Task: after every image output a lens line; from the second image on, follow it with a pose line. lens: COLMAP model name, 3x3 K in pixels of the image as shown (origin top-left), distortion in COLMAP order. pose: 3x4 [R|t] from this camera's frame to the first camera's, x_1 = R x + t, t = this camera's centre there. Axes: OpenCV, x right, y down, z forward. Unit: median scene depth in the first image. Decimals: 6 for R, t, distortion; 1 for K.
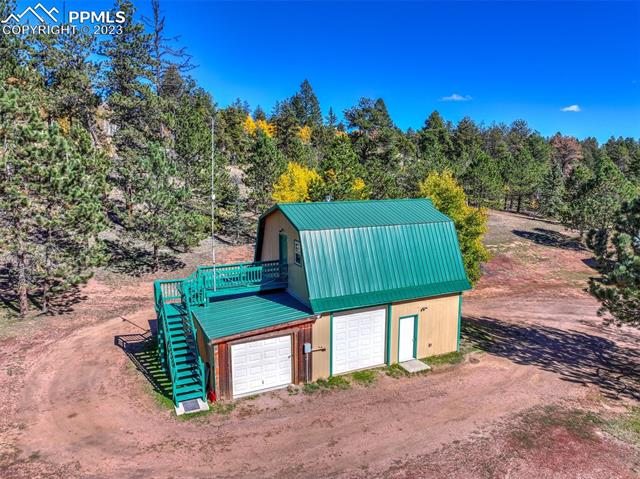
lens RADIAL K [[448.7, 0, 320.0], [0, 448.7, 239.5], [0, 0, 1]] dist [0.002625, 0.000724]
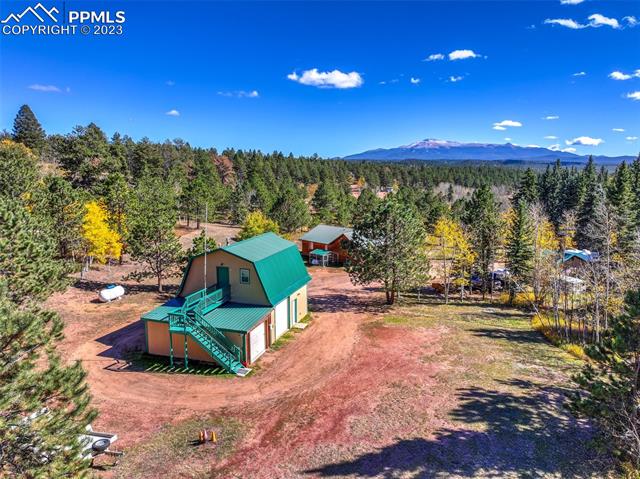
lens RADIAL K [[448.7, 0, 320.0], [0, 448.7, 239.5], [0, 0, 1]] dist [0.002625, 0.000724]
pose [[0.691779, -0.118510, 0.712318, -1.009921], [0.116591, 0.991829, 0.051784, -0.157053], [-0.712635, 0.047227, 0.699944, -0.375175]]
